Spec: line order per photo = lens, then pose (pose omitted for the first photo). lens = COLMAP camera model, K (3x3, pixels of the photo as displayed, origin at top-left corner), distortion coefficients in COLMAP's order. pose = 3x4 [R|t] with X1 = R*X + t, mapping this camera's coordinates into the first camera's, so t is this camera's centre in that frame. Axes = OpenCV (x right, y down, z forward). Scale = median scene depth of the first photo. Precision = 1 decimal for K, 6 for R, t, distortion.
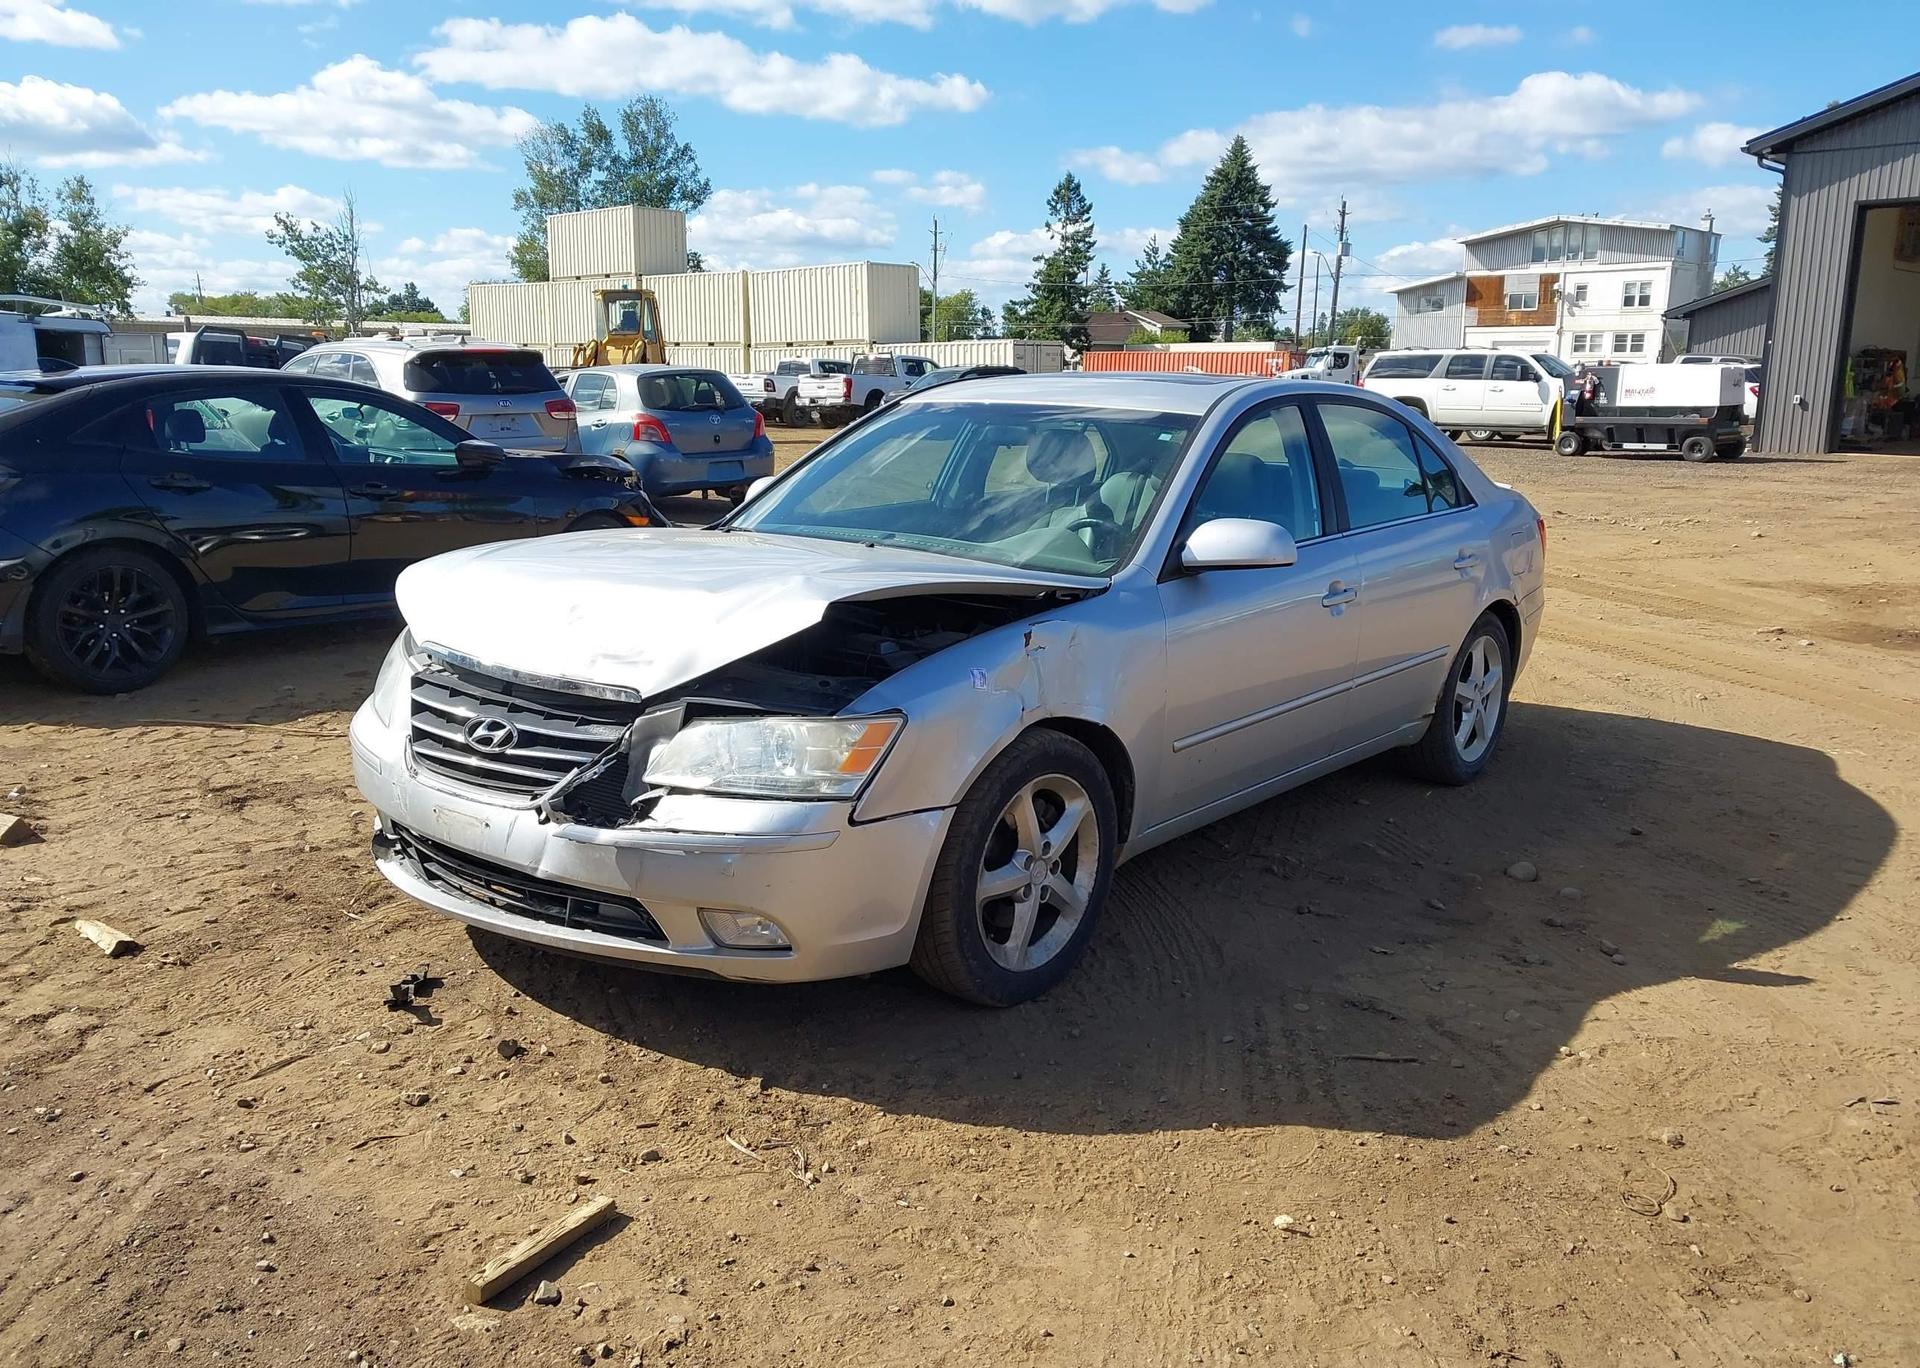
lens RADIAL K [[1514.4, 0, 971.9], [0, 1514.4, 683.0], [0, 0, 1]] dist [0.021233, -0.018652]
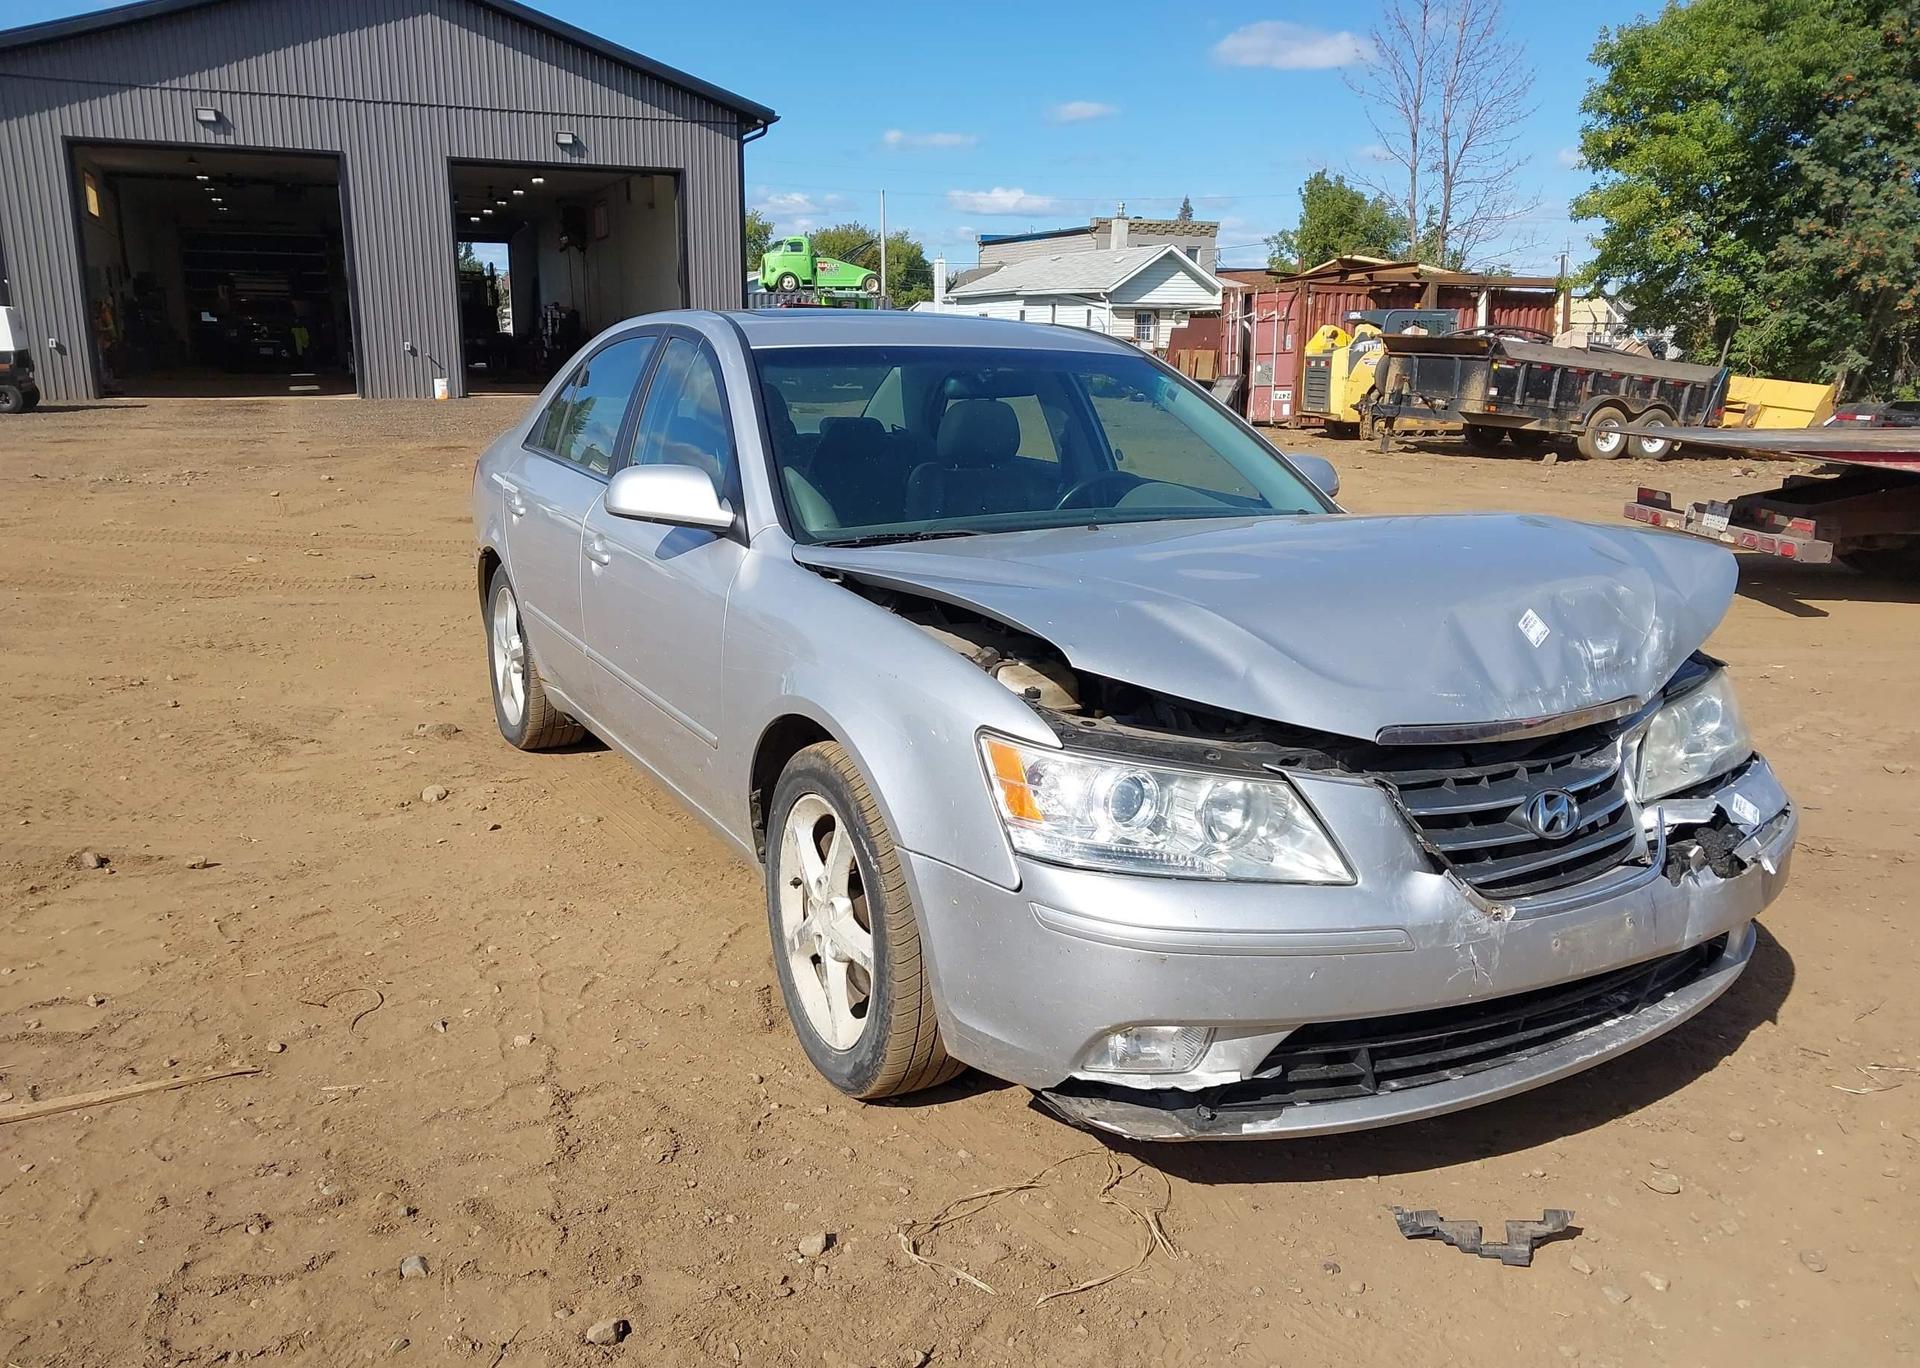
lens RADIAL K [[1514.4, 0, 970.5], [0, 1514.4, 674.7], [0, 0, 1]] dist [0.021233, -0.018652]
pose [[0.388824, -0.205205, 0.898169, -0.608470], [0.177404, 0.973312, 0.145573, -0.106193], [-0.904071, 0.102736, 0.414851, 0.539464]]
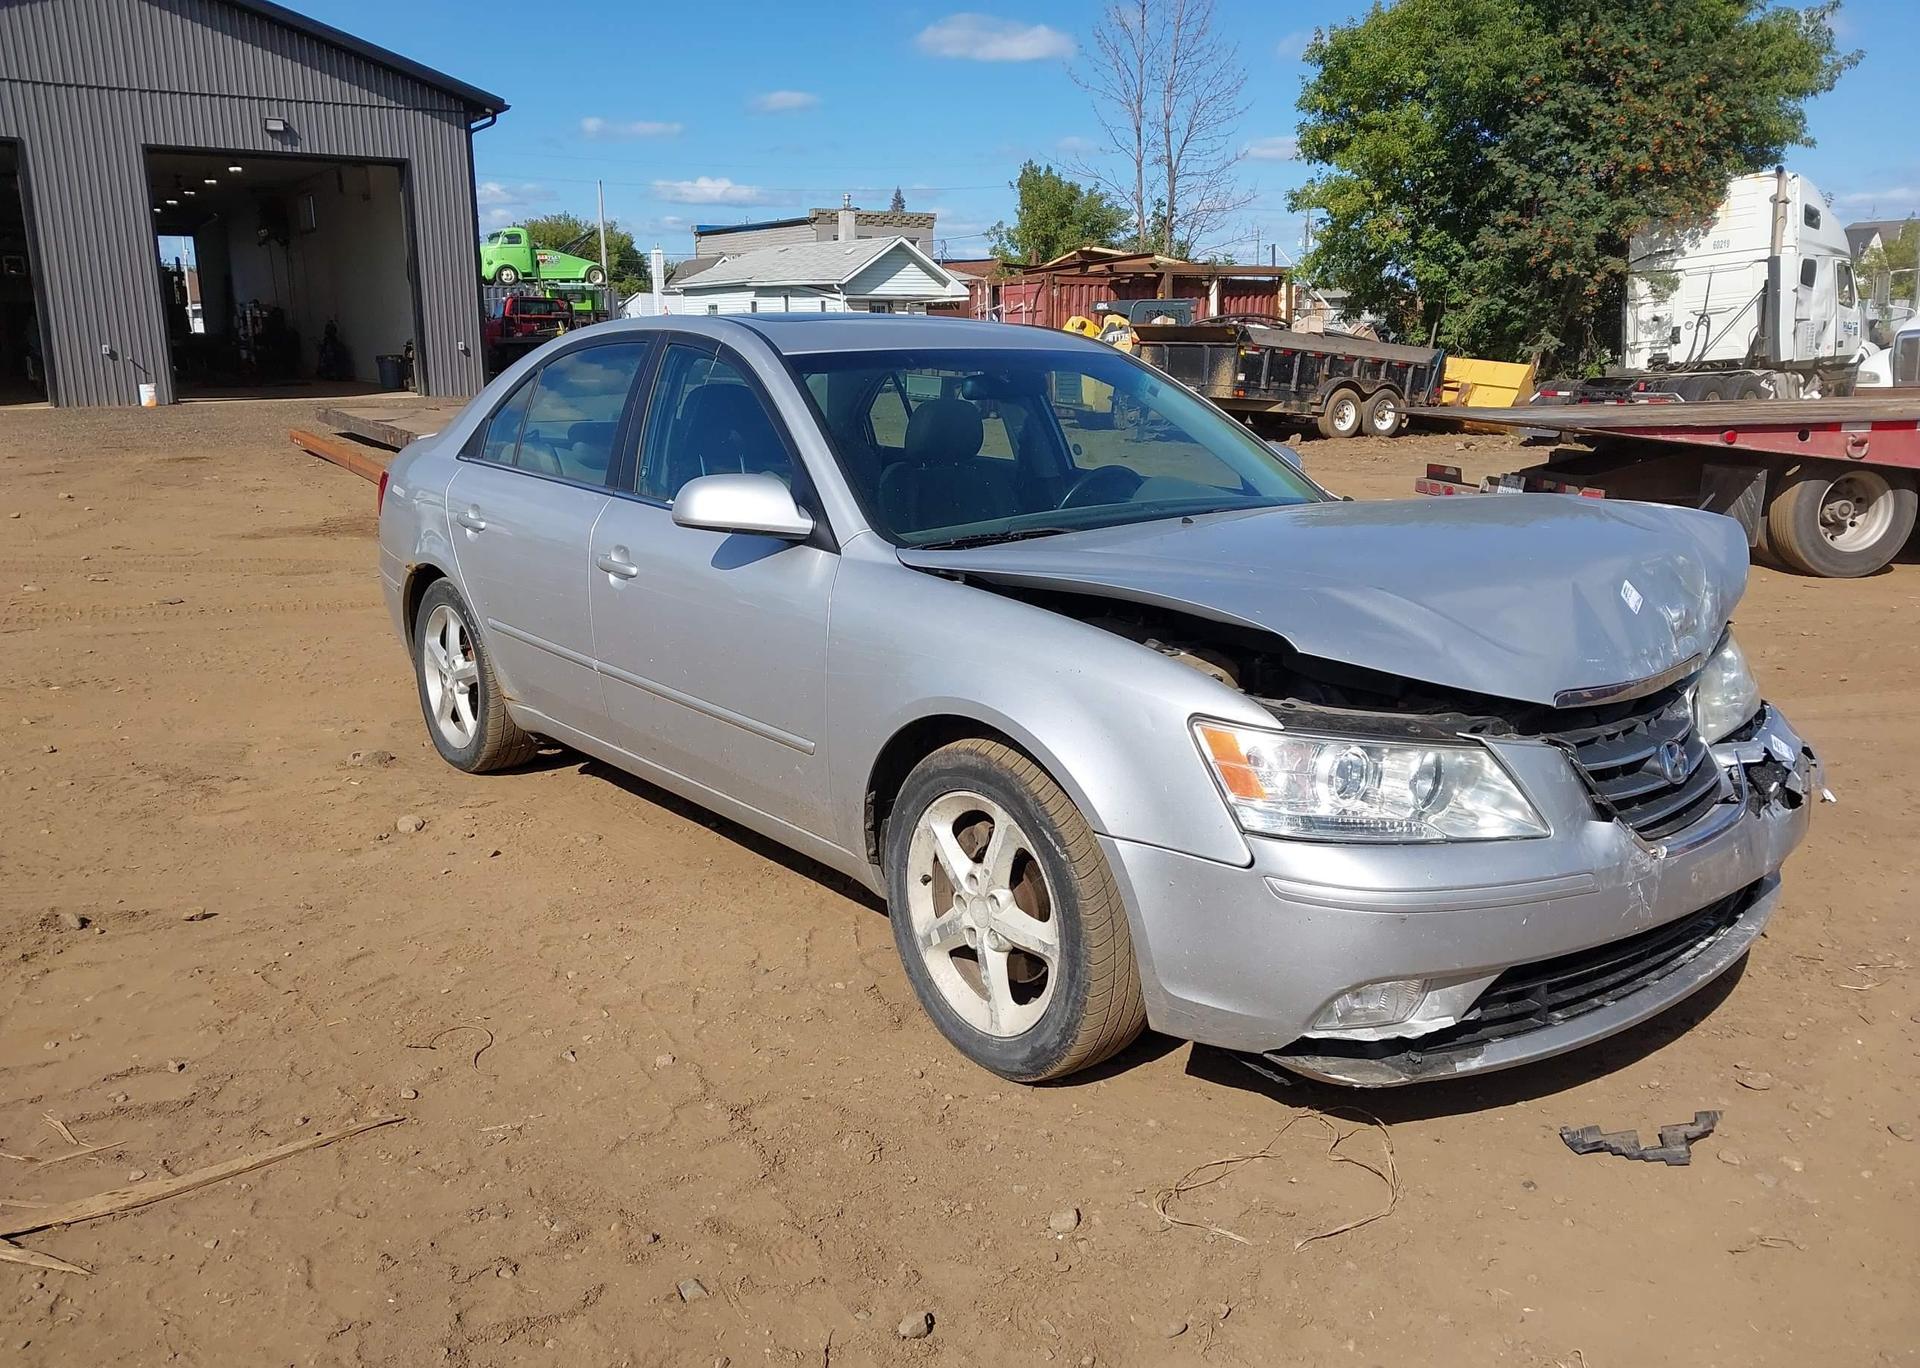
lens RADIAL K [[1514.4, 0, 959.4], [0, 1514.4, 683.5], [0, 0, 1]] dist [0.021233, -0.018652]
pose [[0.211190, -0.232691, 0.949344, -0.663684], [0.201374, 0.960773, 0.190695, -0.136344], [-0.956477, 0.150900, 0.249763, 0.661800]]
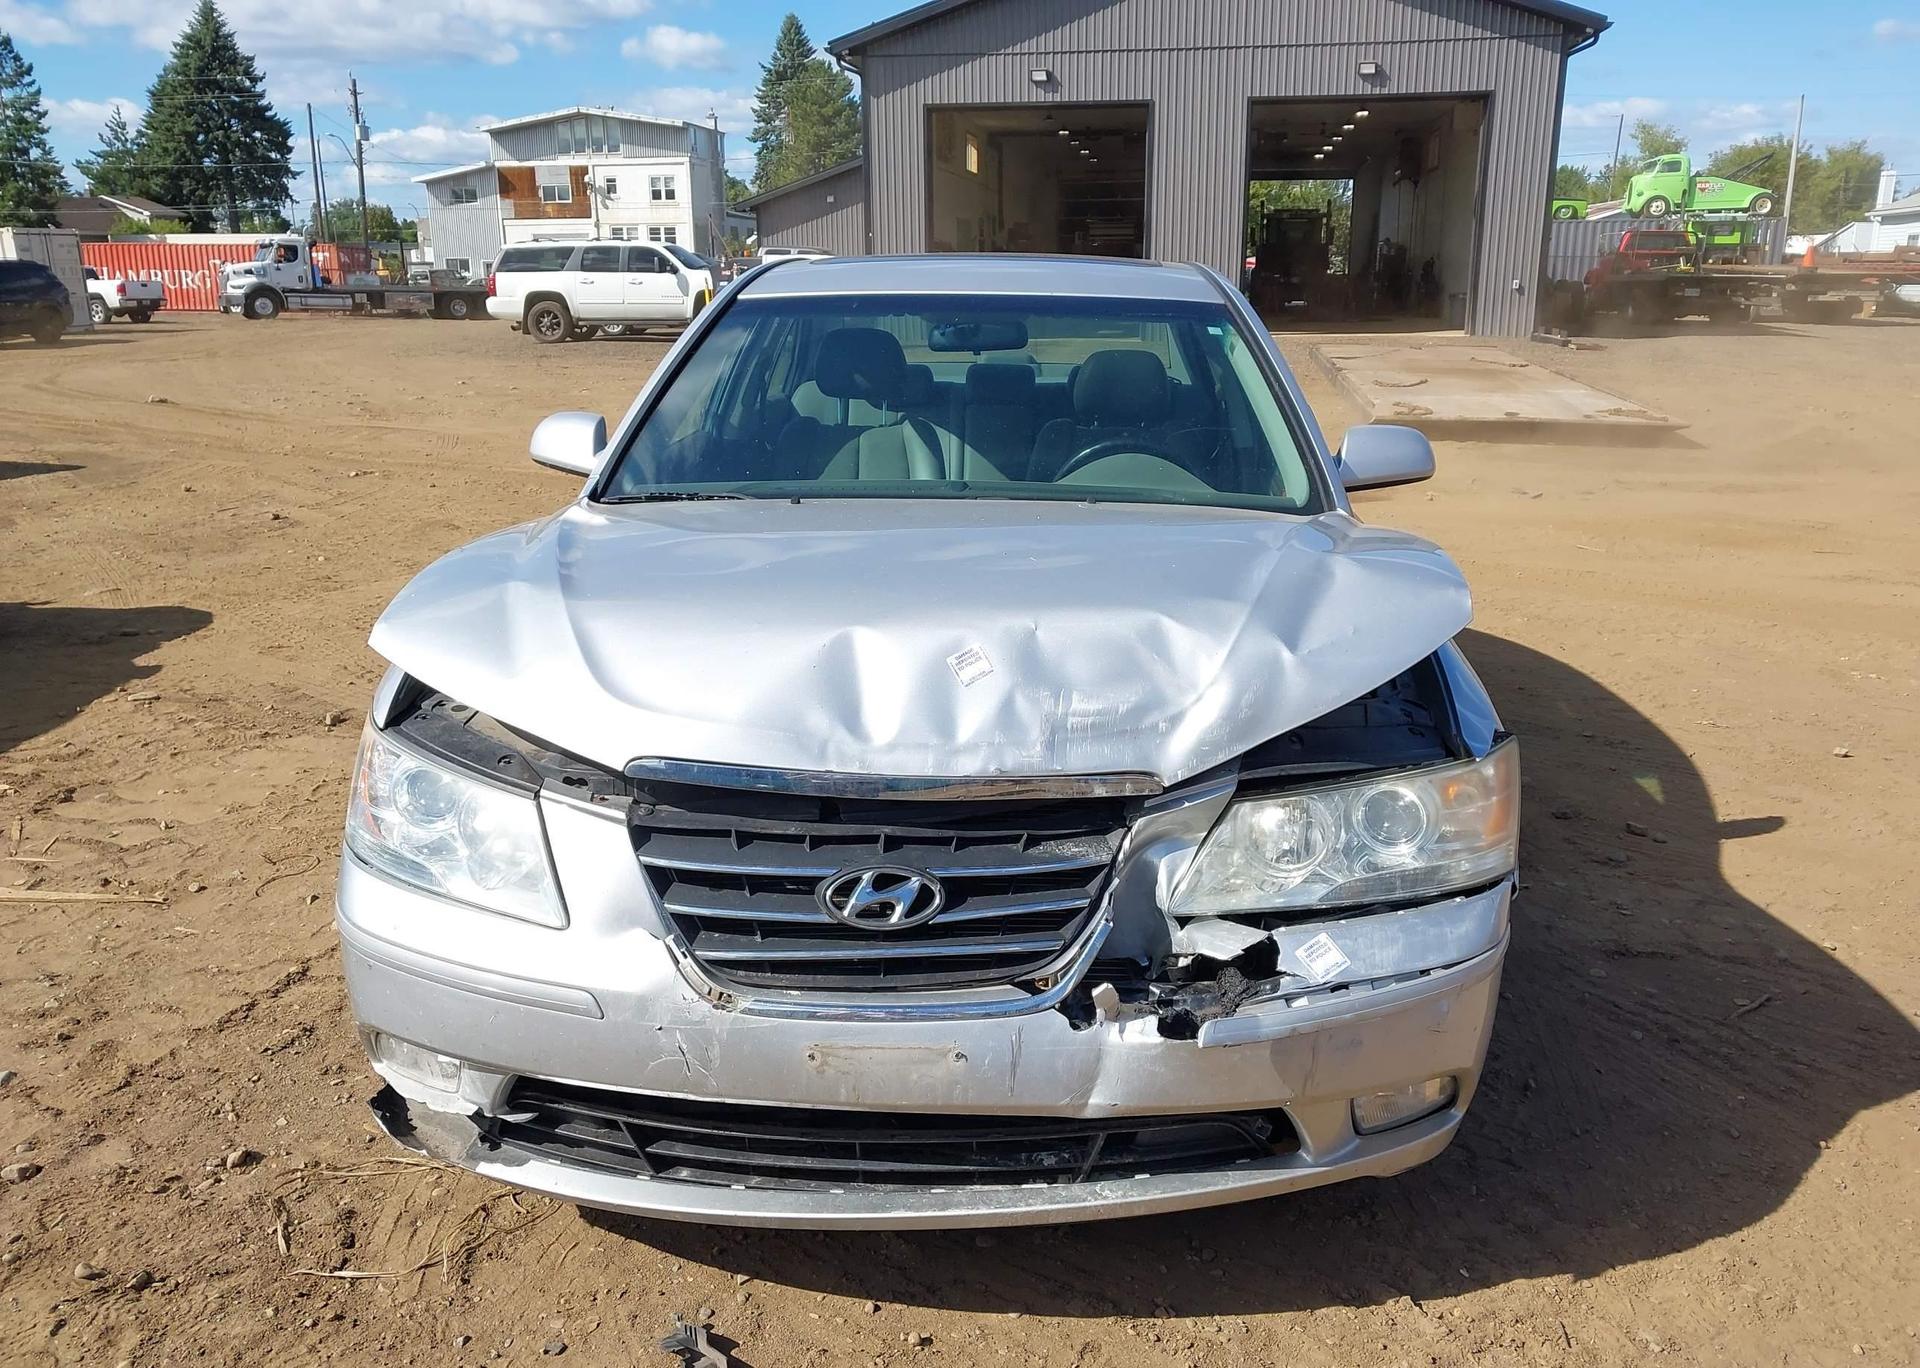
lens RADIAL K [[1514.4, 0, 967.6], [0, 1514.4, 681.7], [0, 0, 1]] dist [0.021233, -0.018652]
pose [[0.817038, -0.163204, 0.553004, -0.338670], [0.127088, 0.986491, 0.103369, -0.057461], [-0.562403, -0.014176, 0.826741, 0.294746]]
